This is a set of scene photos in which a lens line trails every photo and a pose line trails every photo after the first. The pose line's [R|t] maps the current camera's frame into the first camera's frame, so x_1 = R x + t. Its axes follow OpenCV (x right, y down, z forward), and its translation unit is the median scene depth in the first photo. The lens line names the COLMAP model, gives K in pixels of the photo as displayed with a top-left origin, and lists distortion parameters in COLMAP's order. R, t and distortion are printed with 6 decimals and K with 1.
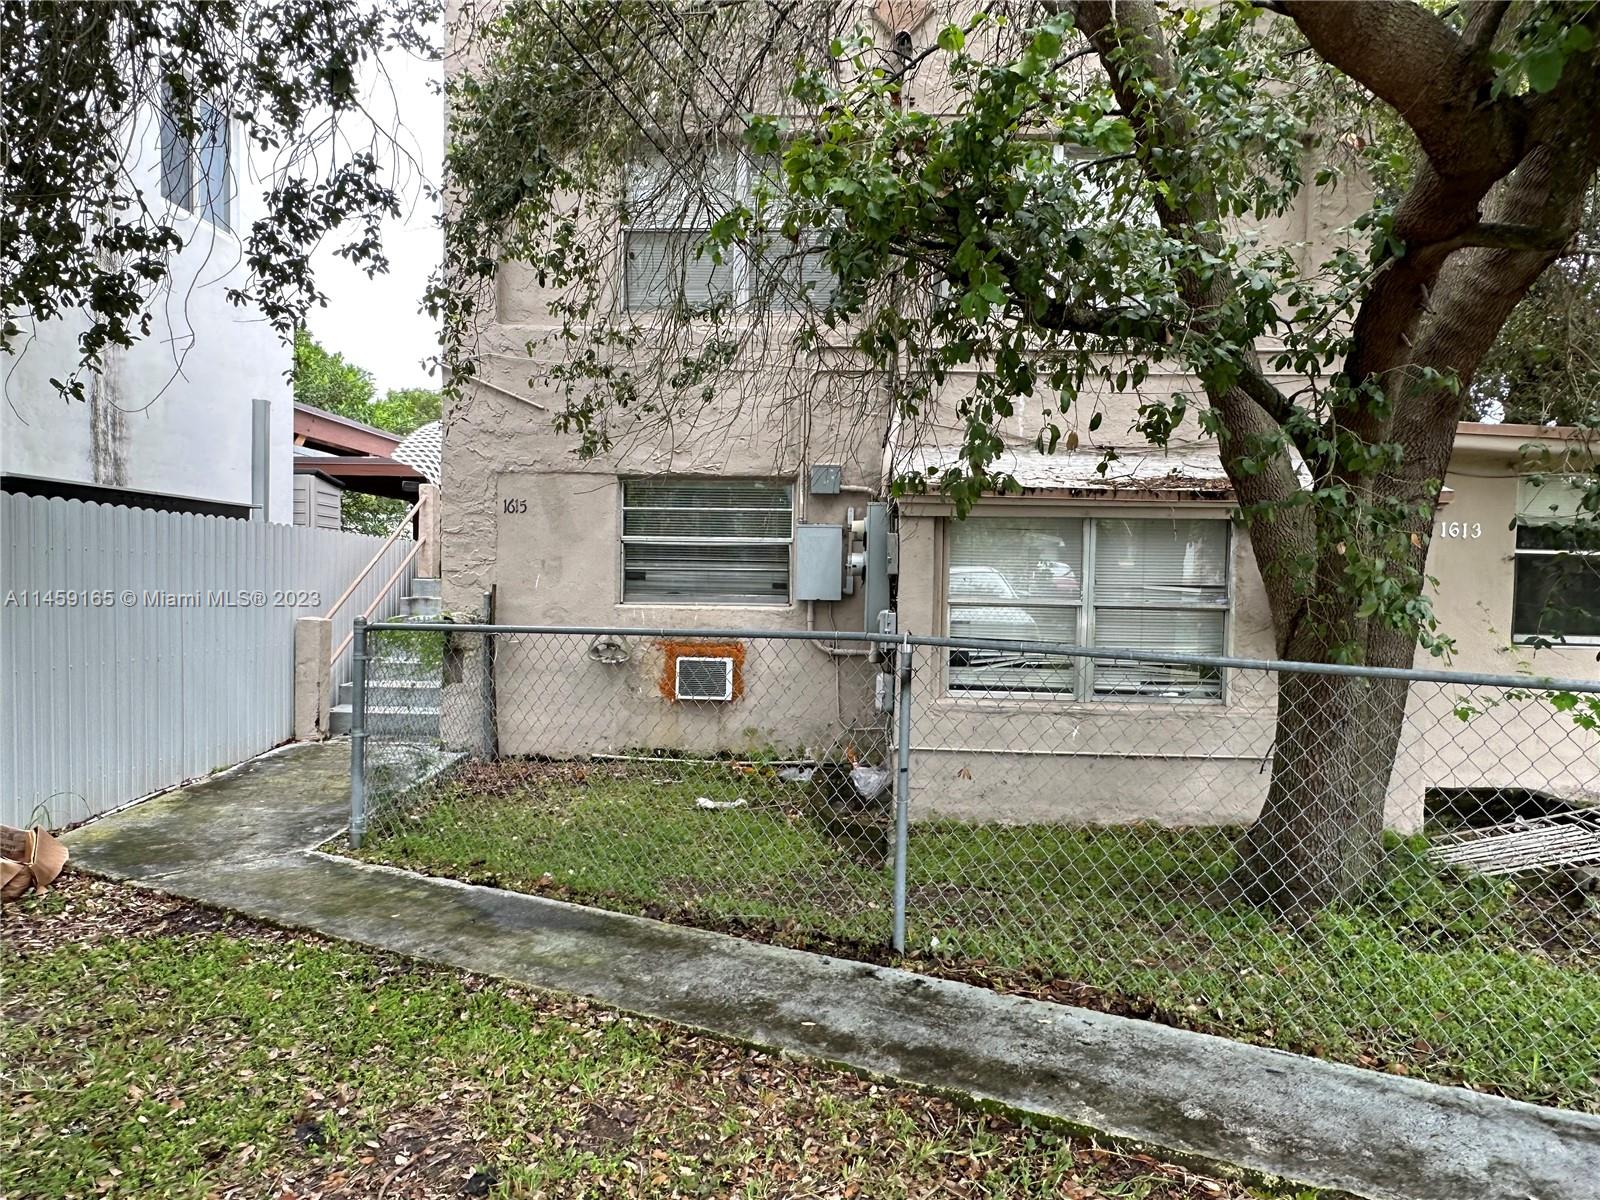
lens RADIAL K [[1127.7, 0, 784.0], [0, 1127.7, 616.1], [0, 0, 1]] dist [-0.001951, 0.001453]
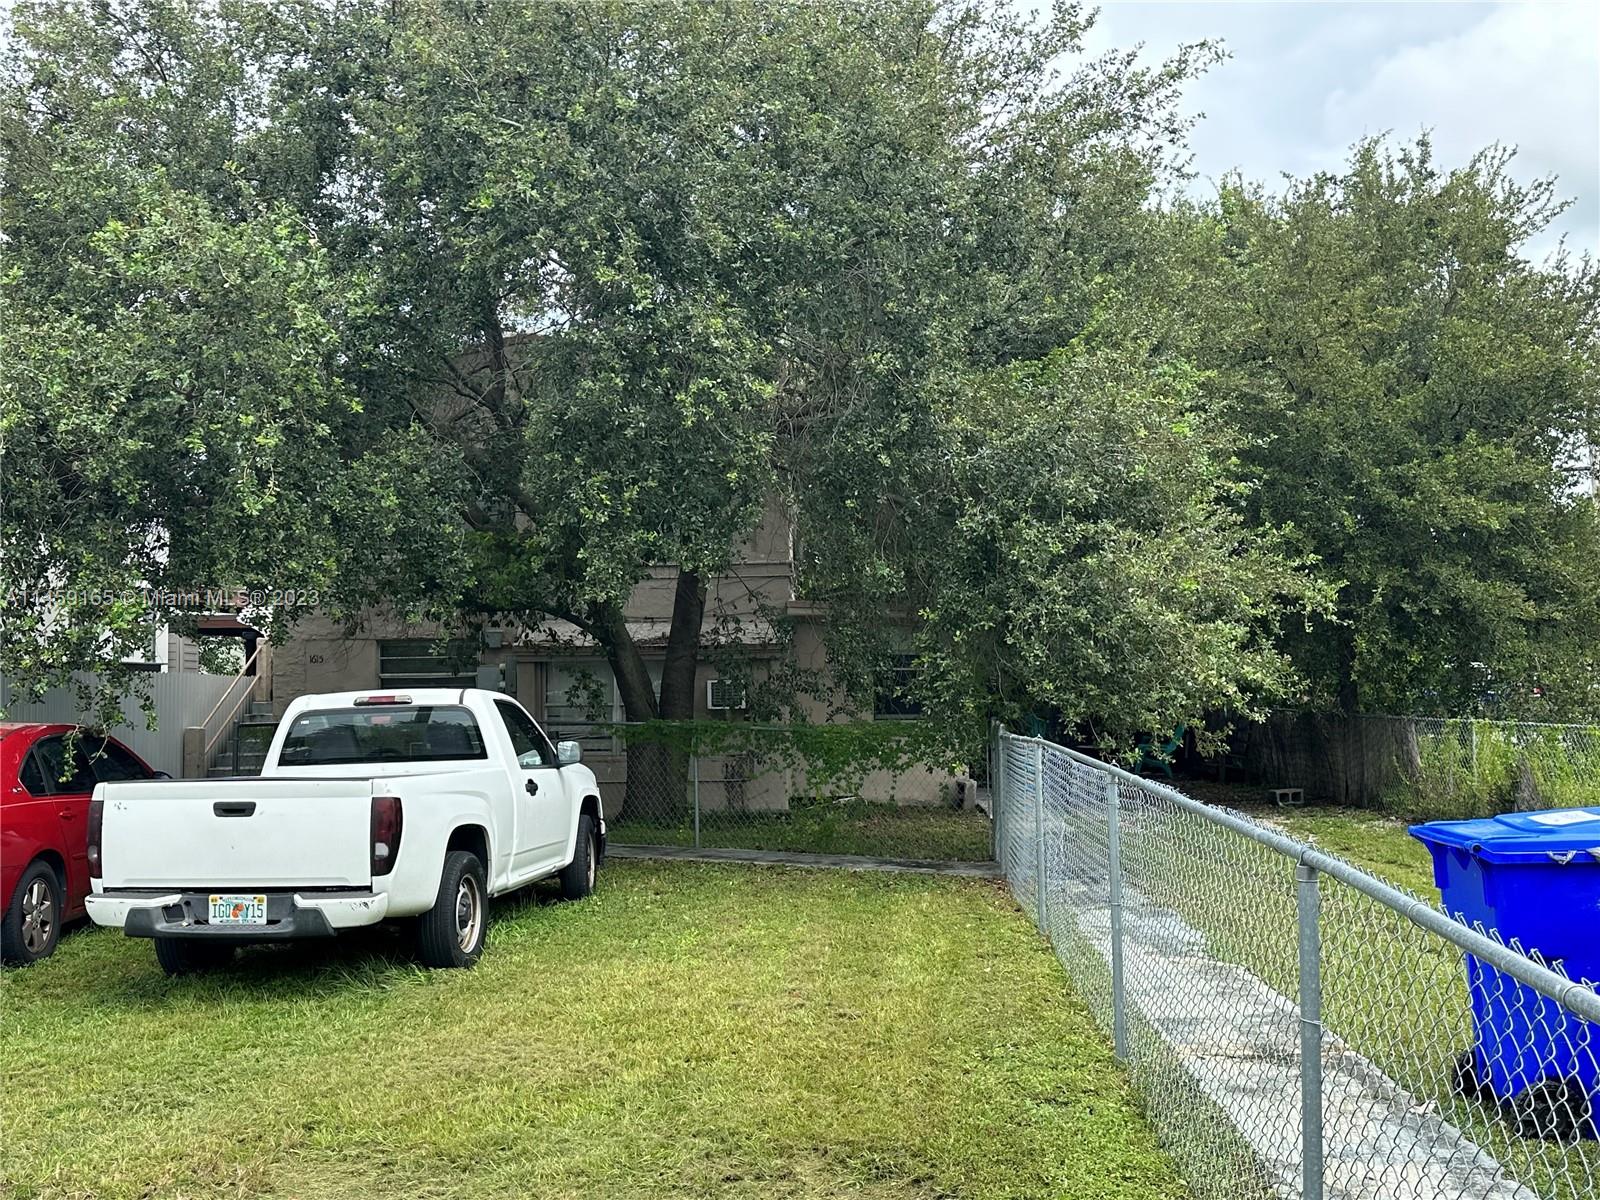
lens RADIAL K [[1552.9, 0, 797.6], [0, 1552.9, 637.1], [0, 0, 1]] dist [0.100289, 0.003267]
pose [[0.999138, -0.025041, 0.033105, 0.596094], [0.027201, 0.997416, -0.066496, 0.071281], [-0.031355, 0.067339, 0.997237, -2.023333]]
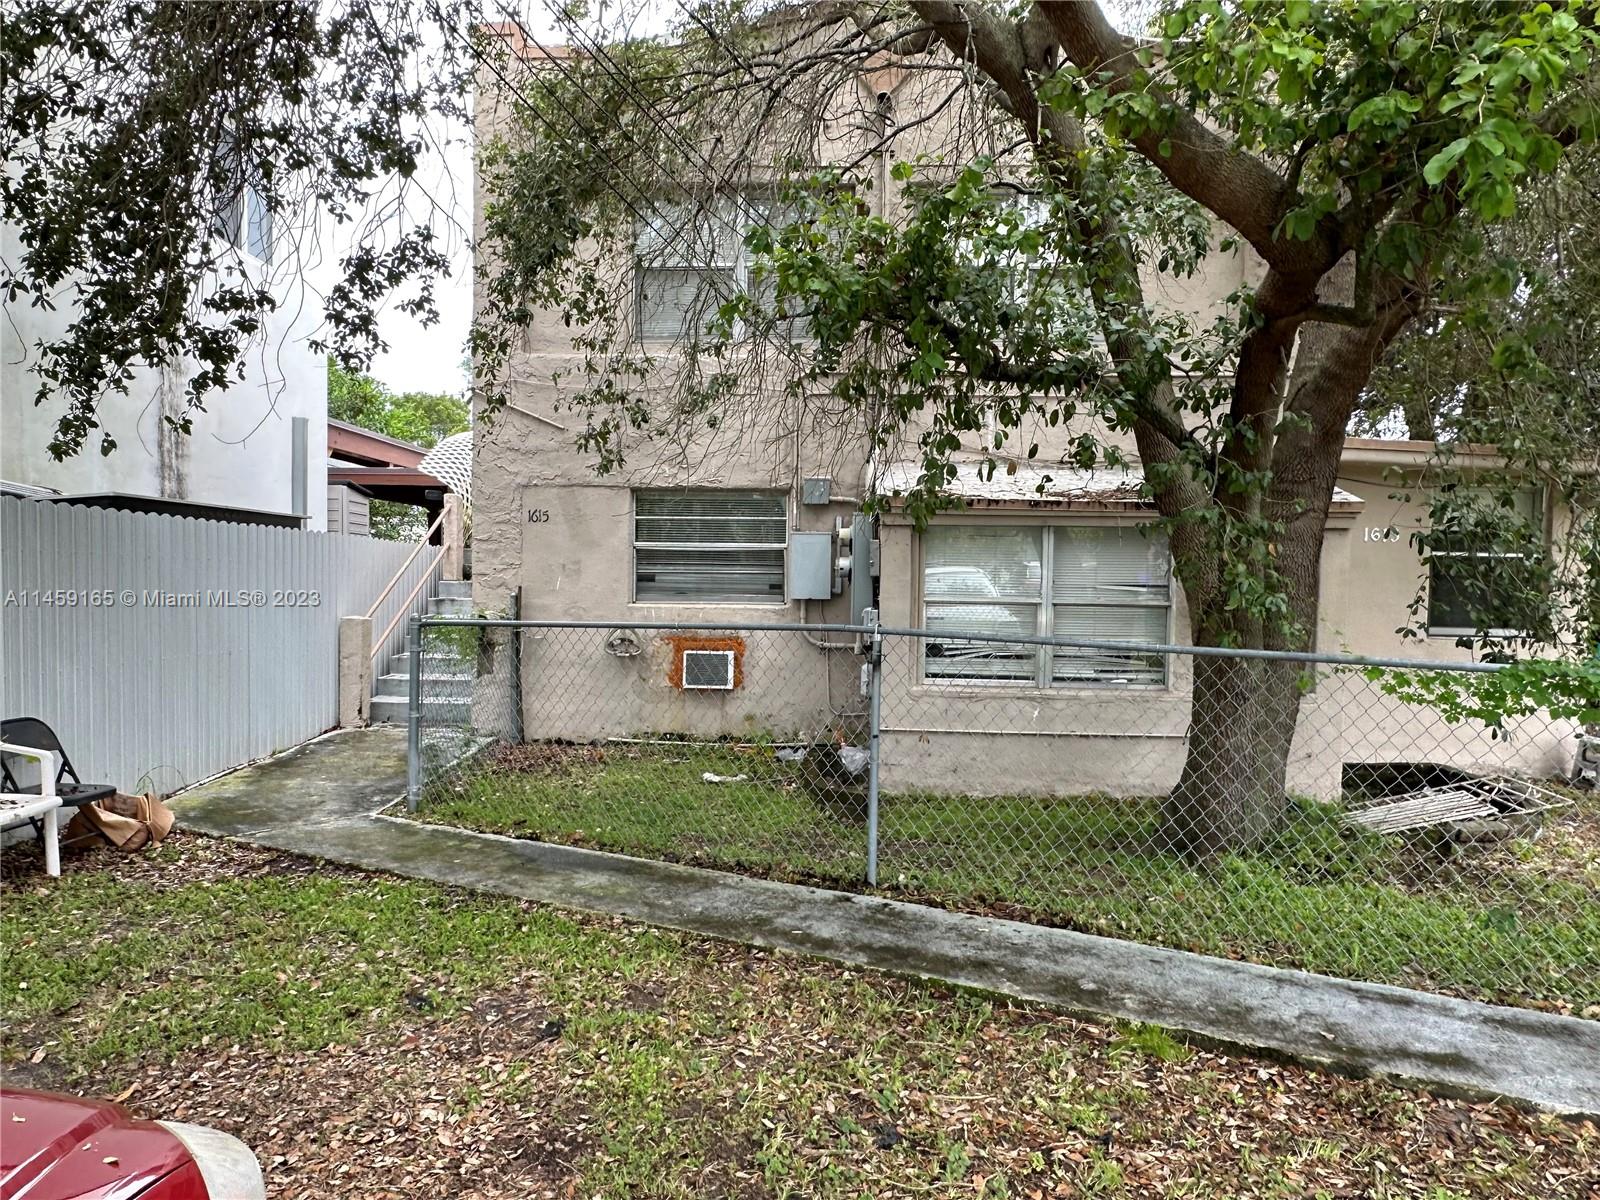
lens RADIAL K [[1127.7, 0, 784.0], [0, 1127.7, 616.1], [0, 0, 1]] dist [-0.001951, 0.001453]
pose [[0.999992, -0.003774, 0.001441, 0.003829], [0.003774, 0.999993, 0.000147, 0.003255], [-0.001441, -0.000141, 0.999999, -0.161568]]
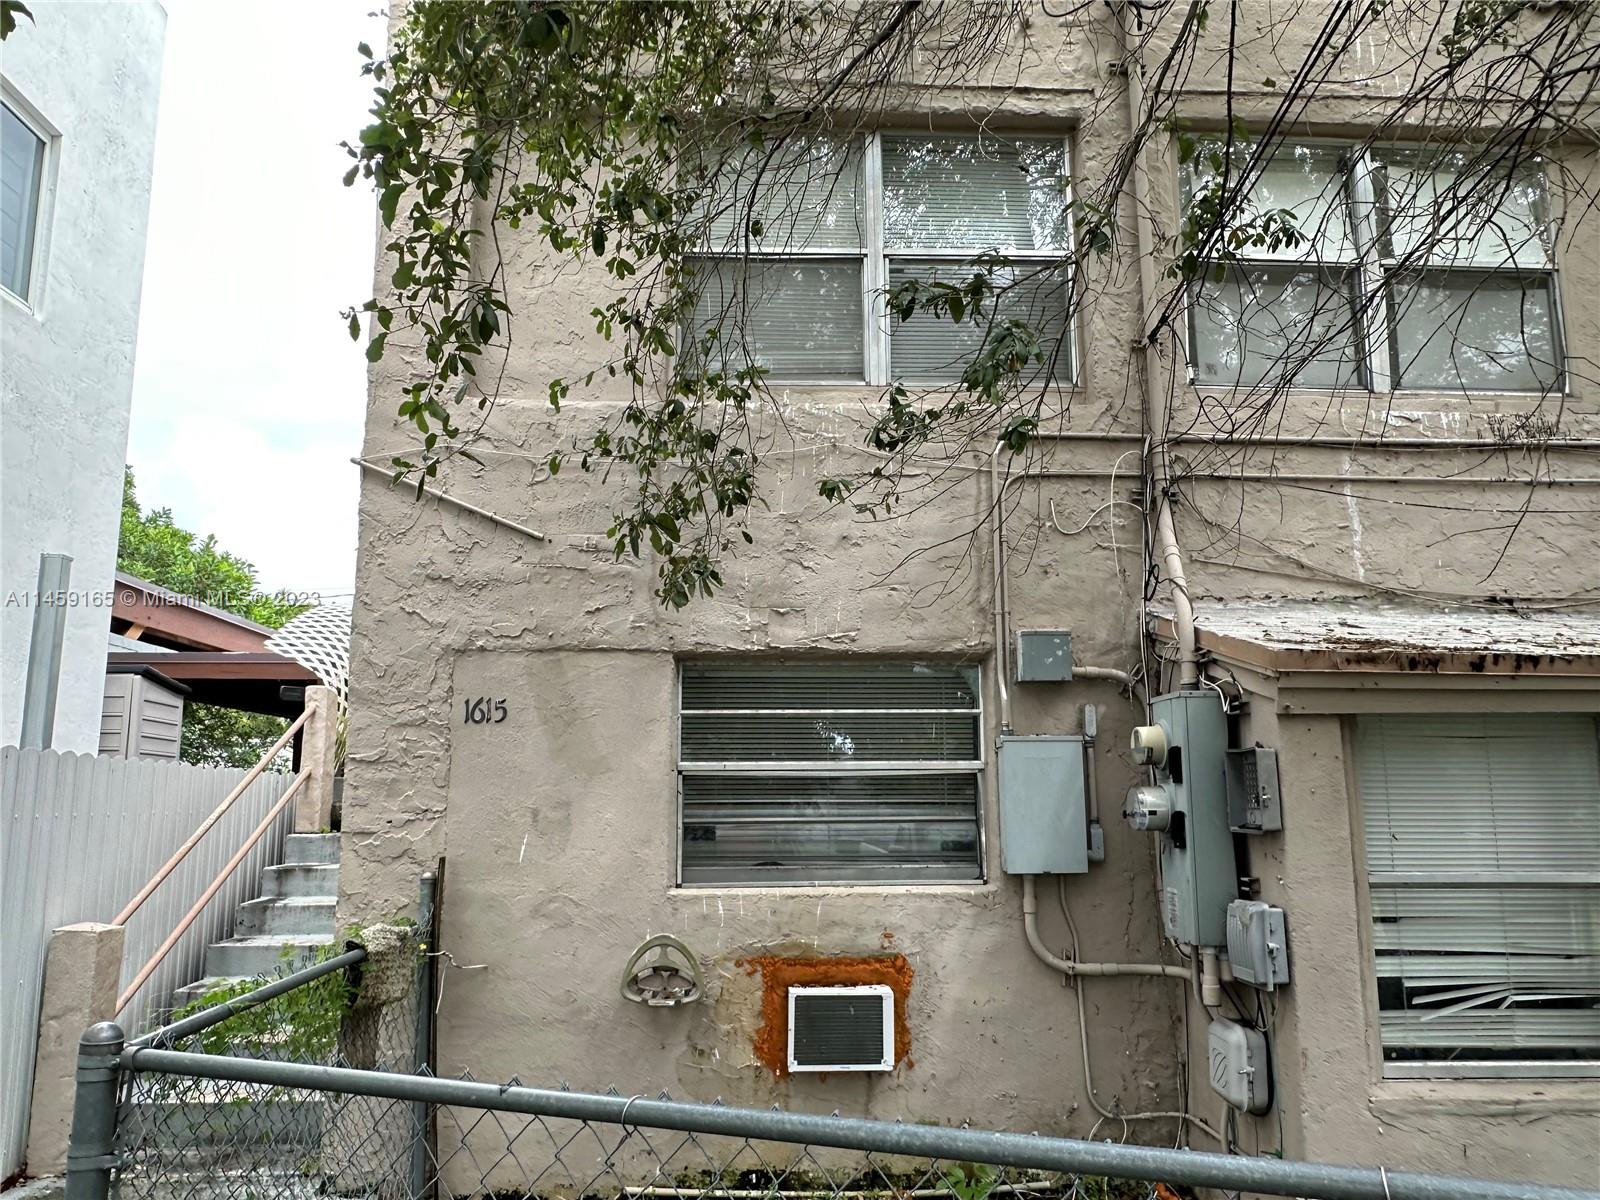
lens RADIAL K [[1127.7, 0, 784.0], [0, 1127.7, 616.1], [0, 0, 1]] dist [-0.001951, 0.001453]
pose [[0.995791, -0.004770, 0.091528, -0.199626], [0.022379, 0.981073, -0.192339, -0.046934], [-0.088878, 0.193578, 0.977051, 0.611890]]
